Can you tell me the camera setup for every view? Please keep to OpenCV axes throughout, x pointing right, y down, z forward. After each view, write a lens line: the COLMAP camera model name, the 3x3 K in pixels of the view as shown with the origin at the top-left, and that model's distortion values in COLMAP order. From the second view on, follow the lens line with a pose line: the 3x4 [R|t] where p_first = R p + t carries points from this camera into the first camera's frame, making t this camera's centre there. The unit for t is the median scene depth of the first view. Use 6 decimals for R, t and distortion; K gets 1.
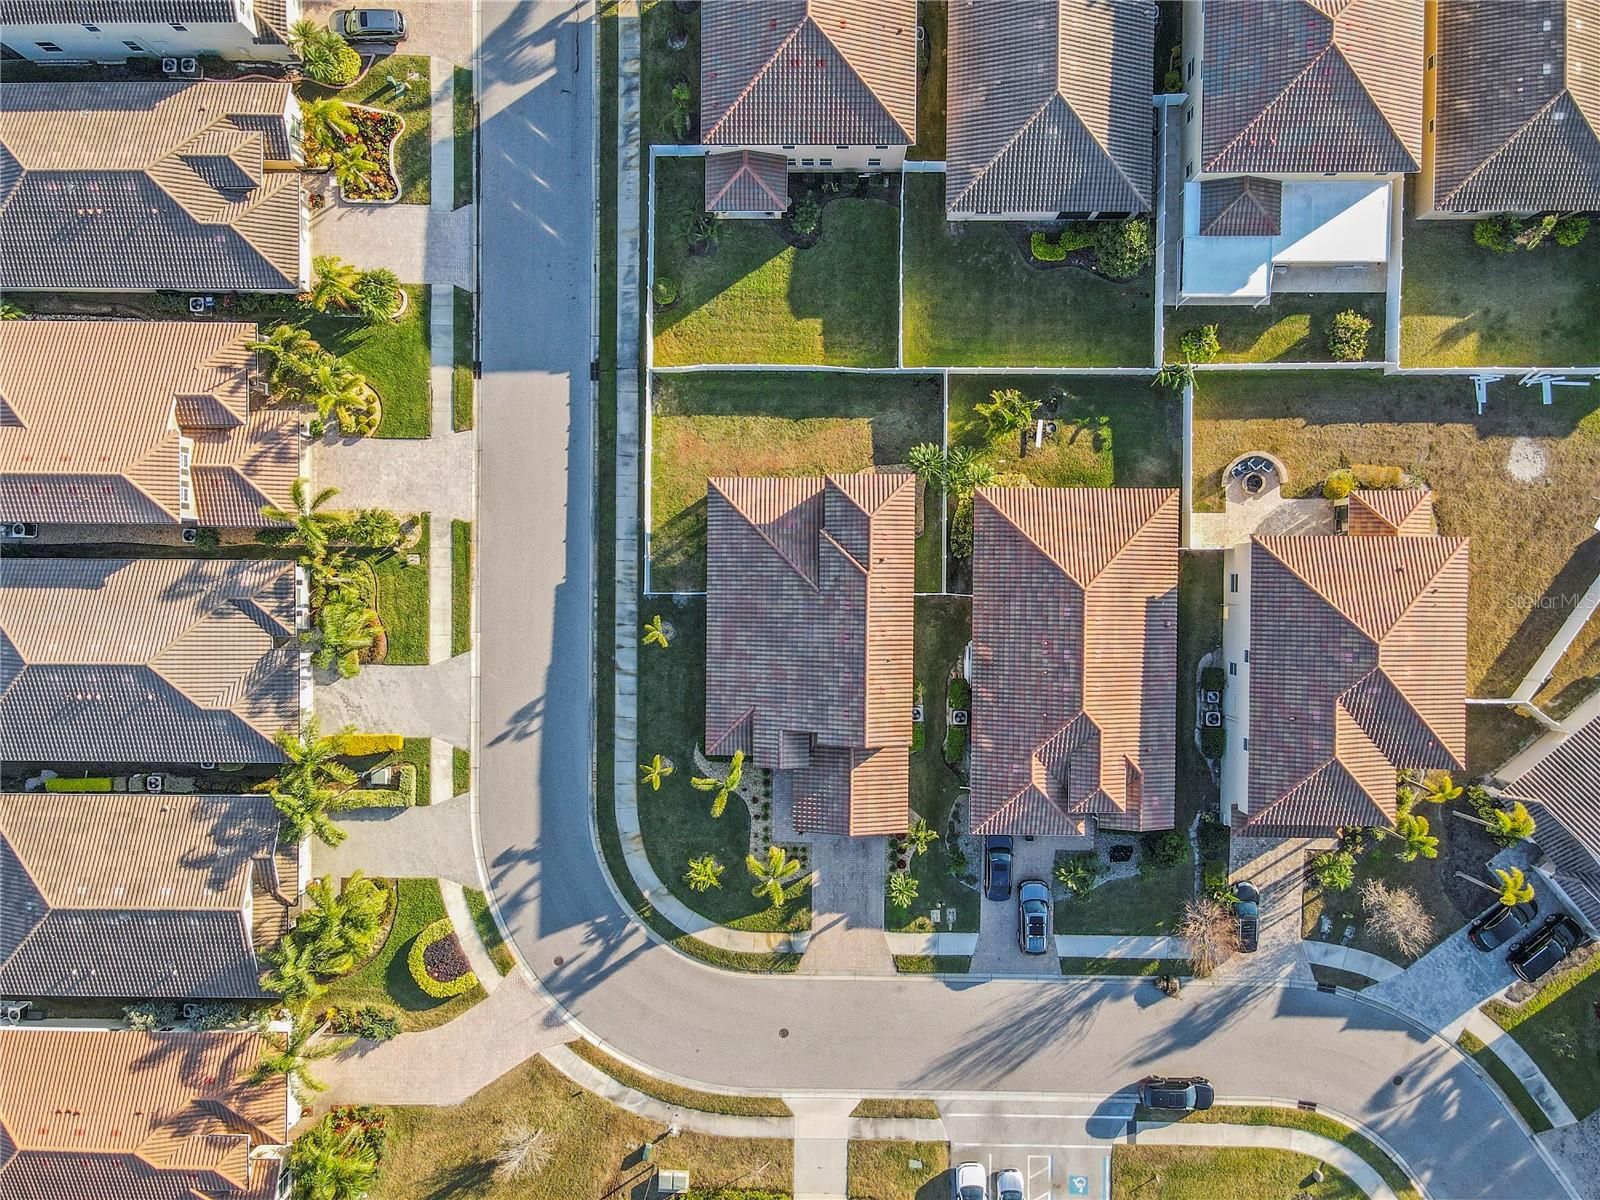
lens RADIAL K [[1143.2, 0, 800.0], [0, 1143.2, 600.0], [0, 0, 1]] dist [0.010788, -0.007057]
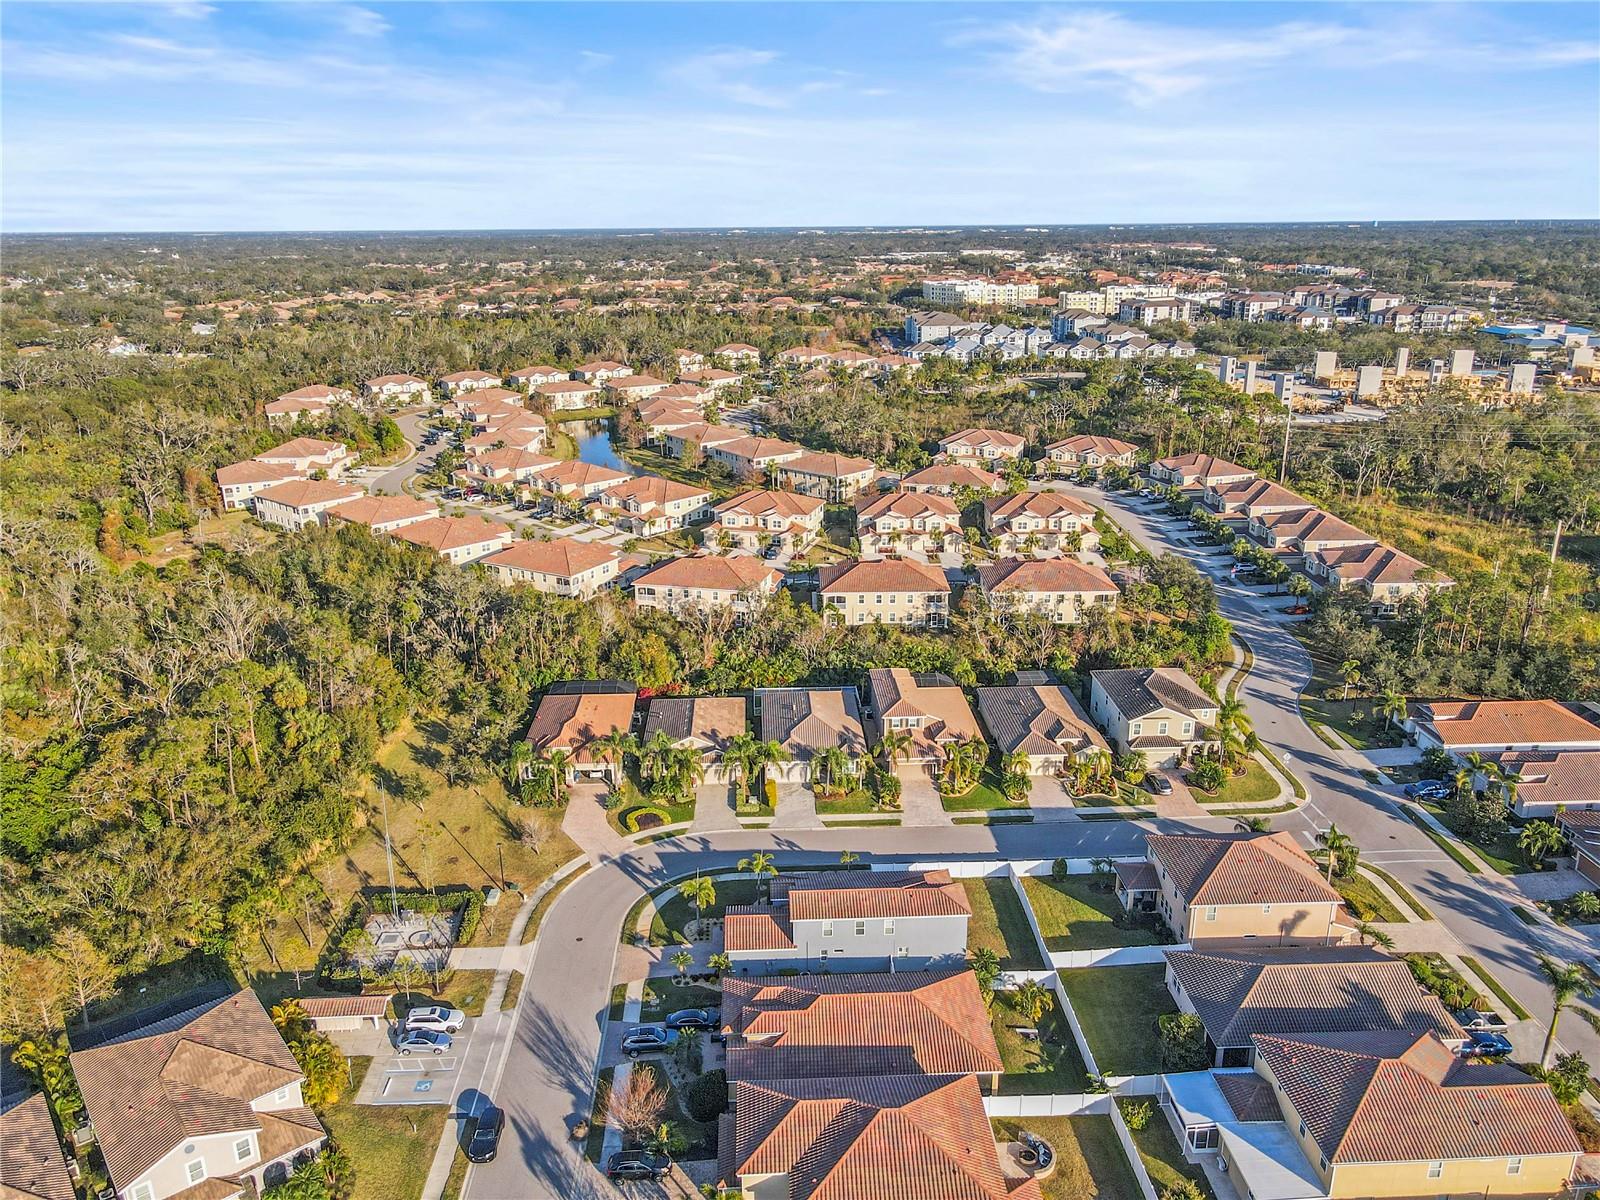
lens RADIAL K [[1175.4, 0, 798.8], [0, 1175.4, 610.7], [0, 0, 1]] dist [-0.004956, 0.037002]
pose [[0.050834, 0.331633, -0.942038, 1.271119], [-0.998676, 0.009377, -0.050589, 0.172837], [-0.007943, 0.943362, 0.331671, 0.110334]]
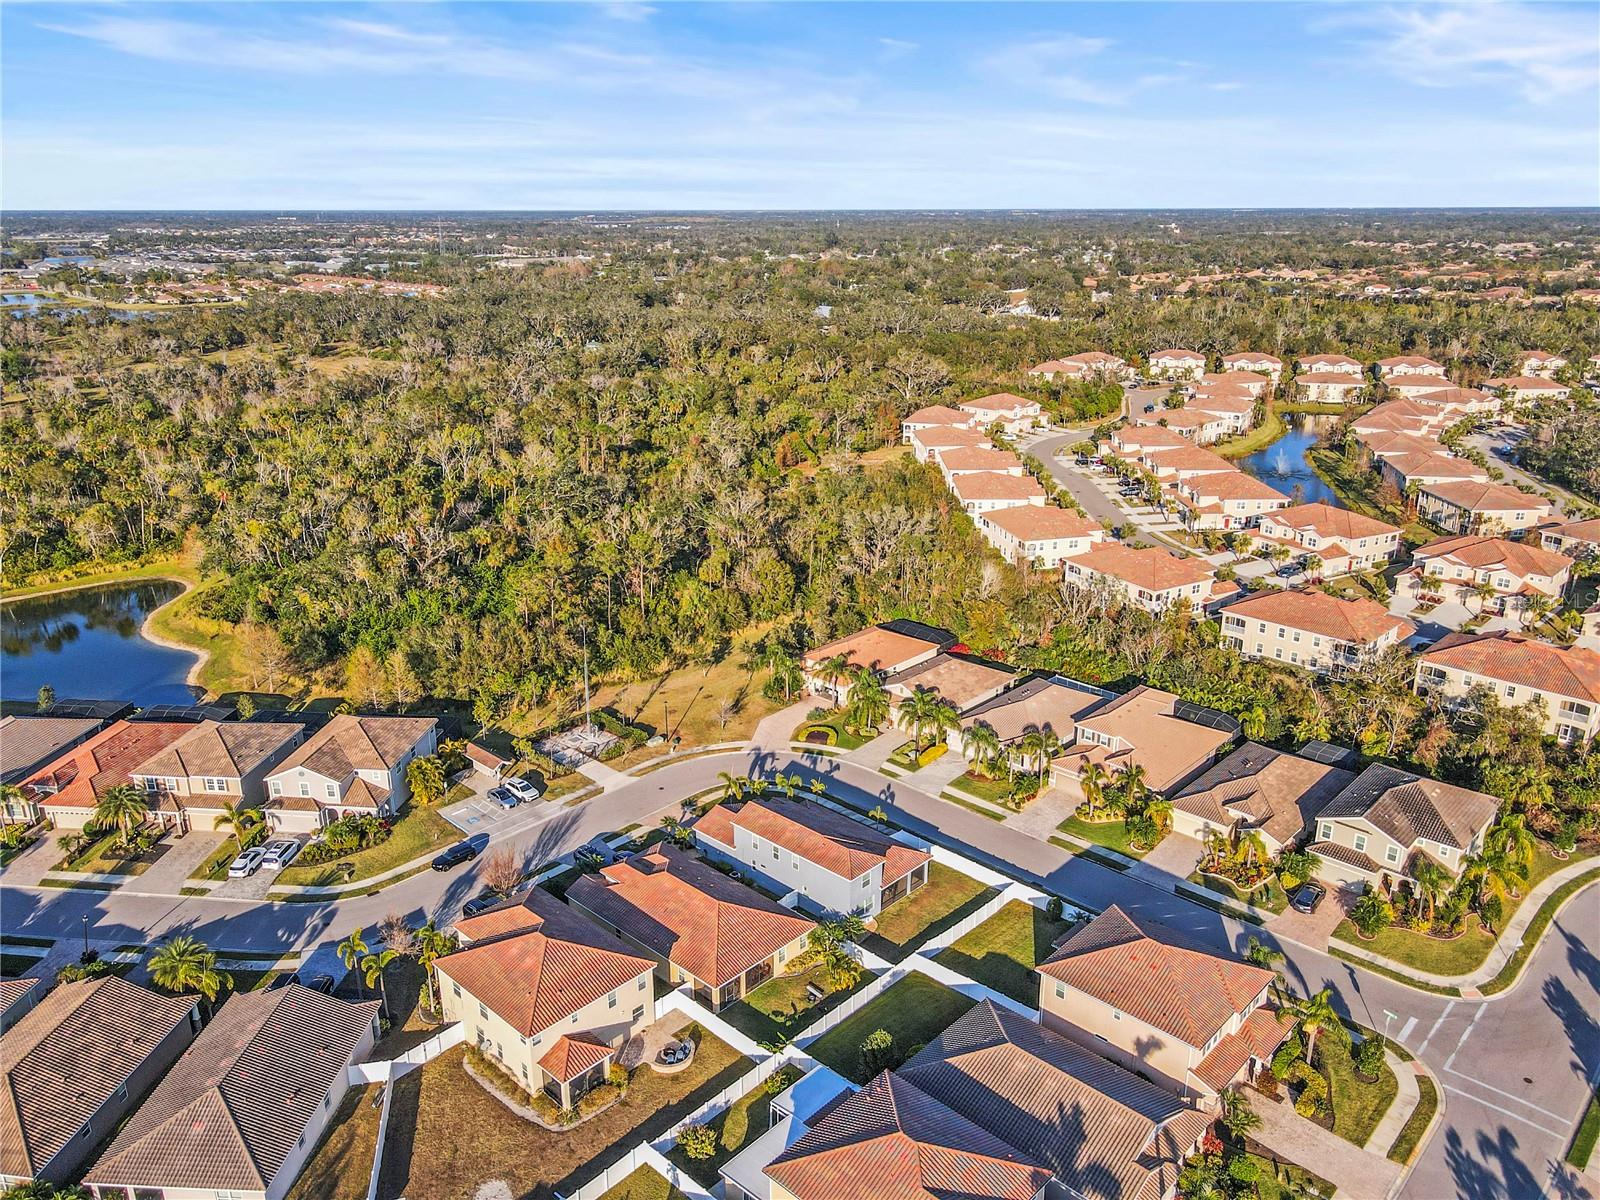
lens RADIAL K [[1177.5, 0, 793.3], [0, 1177.5, 598.2], [0, 0, 1]] dist [0.006260, -0.008640]
pose [[-0.682137, 0.253062, -0.686038, 1.041583], [-0.731201, -0.228616, 0.642712, -0.895631], [0.005806, 0.940050, 0.340987, 0.091038]]
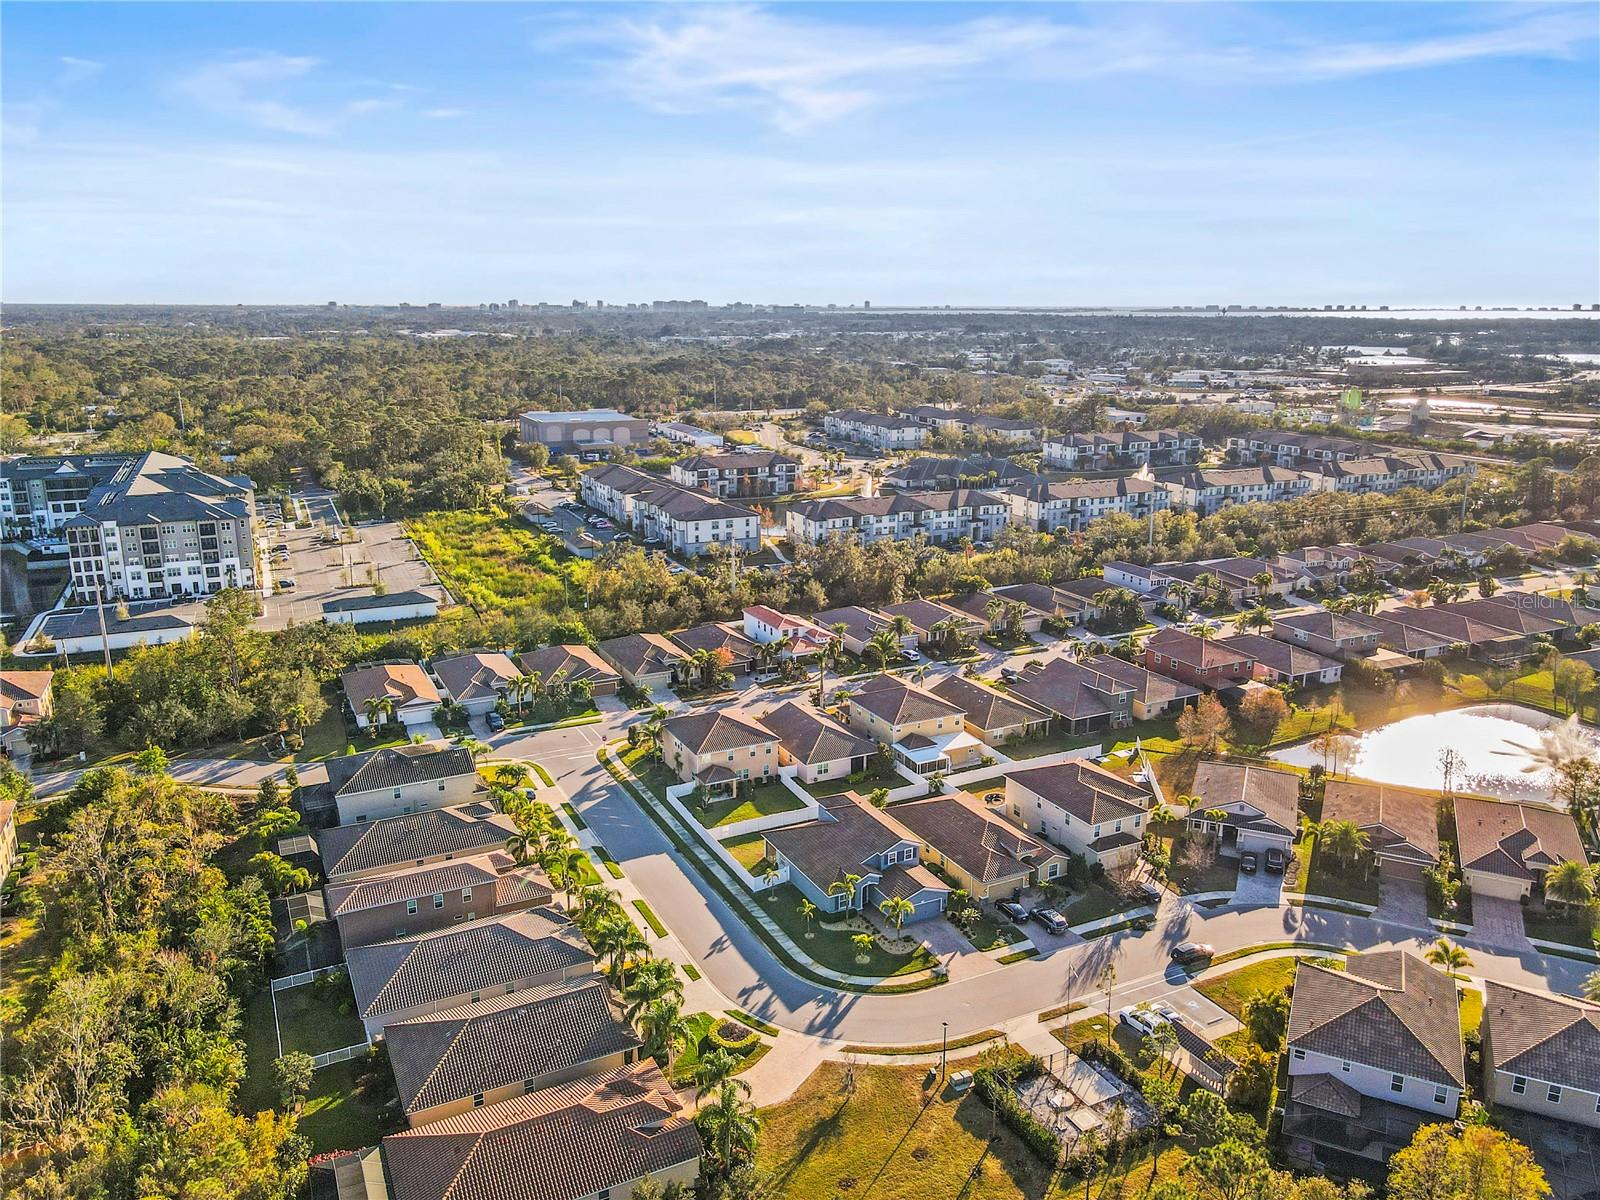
lens RADIAL K [[1175.4, 0, 798.8], [0, 1175.4, 610.7], [0, 0, 1]] dist [-0.004956, 0.037002]
pose [[0.888415, -0.096022, 0.448886, -0.831626], [0.458875, 0.212100, -0.862814, 1.470596], [-0.012360, 0.972519, 0.232495, 0.168804]]
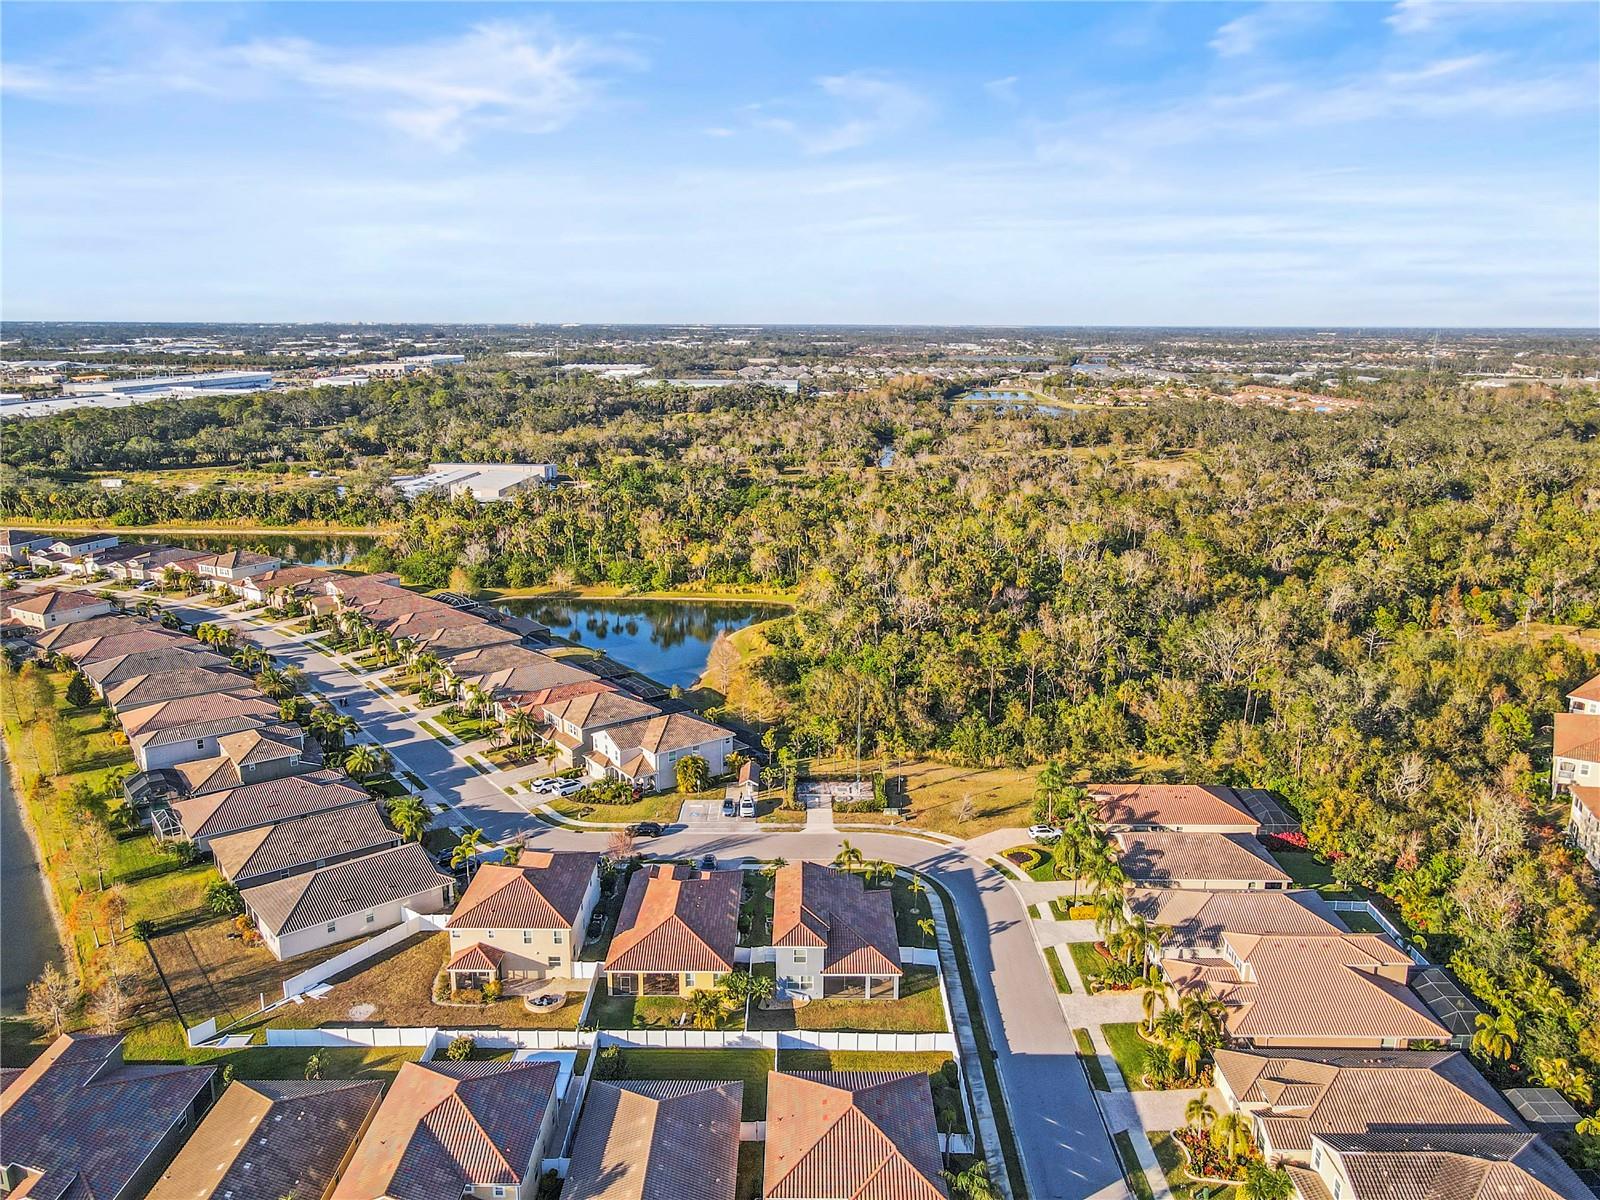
lens RADIAL K [[1175.4, 0, 798.8], [0, 1175.4, 610.7], [0, 0, 1]] dist [-0.004956, 0.037002]
pose [[-0.999835, 0.018111, -0.001212, 0.052030], [-0.005802, -0.255588, 0.966768, -1.453334], [0.017200, 0.966616, 0.255651, 0.103948]]
